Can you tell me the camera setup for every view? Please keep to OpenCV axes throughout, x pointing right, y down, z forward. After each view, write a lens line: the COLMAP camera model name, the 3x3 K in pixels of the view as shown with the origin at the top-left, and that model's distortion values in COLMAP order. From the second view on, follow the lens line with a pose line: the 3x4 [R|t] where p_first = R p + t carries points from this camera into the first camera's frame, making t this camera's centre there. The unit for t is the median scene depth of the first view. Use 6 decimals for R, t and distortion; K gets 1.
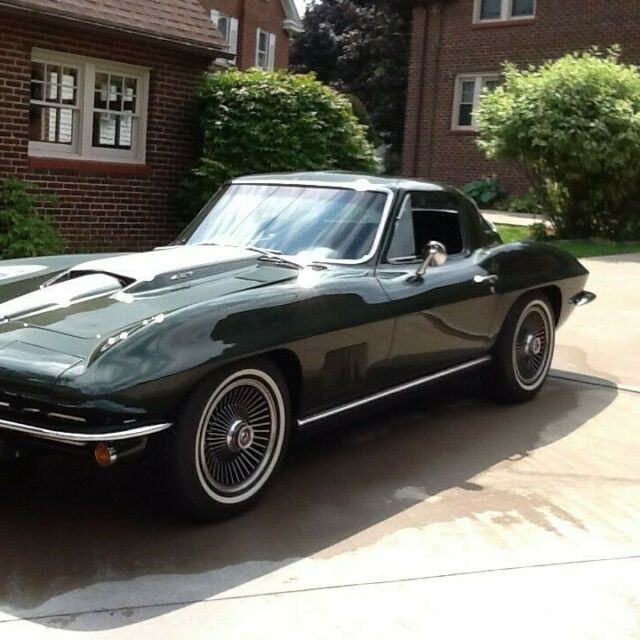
lens RADIAL K [[1067.9, 0, 320.0], [0, 1067.9, 320.0], [0, 0, 1]] dist [-0.020470, 0.080719]
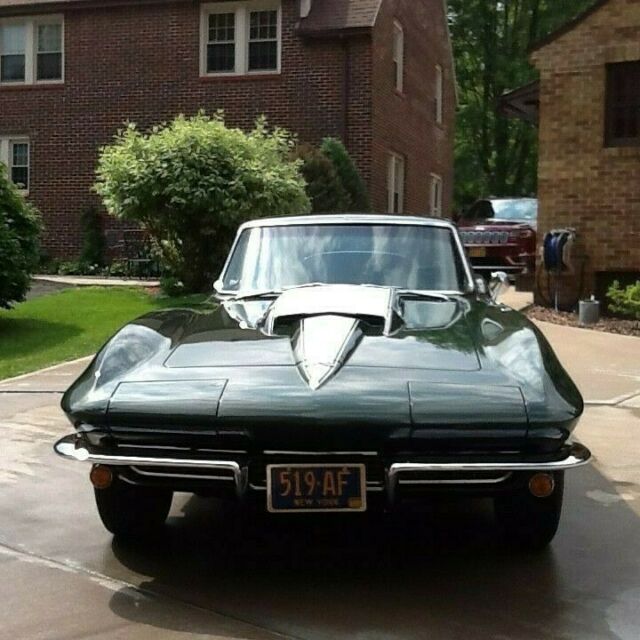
lens RADIAL K [[1056.5, 0, 320.0], [0, 1056.5, 320.0], [0, 0, 1]] dist [-0.014209, 0.233288]
pose [[0.841075, -0.068667, 0.536542, -0.257705], [0.102785, 0.994126, -0.033895, -0.003147], [-0.531063, 0.083657, 0.843192, 0.084704]]
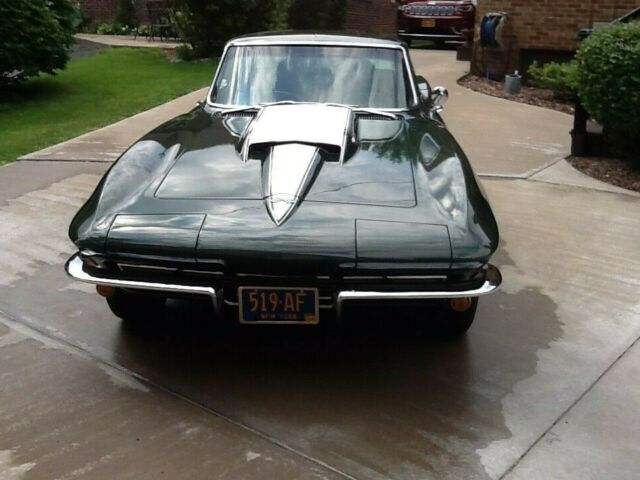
lens RADIAL K [[792.3, 0, 320.0], [0, 792.3, 240.0], [0, 0, 1]] dist [0.009770, -0.098005]
pose [[0.833976, -0.182147, 0.520871, -0.231846], [0.092247, 0.976685, 0.193846, -0.037915], [-0.544035, -0.113614, 0.831335, 0.103959]]
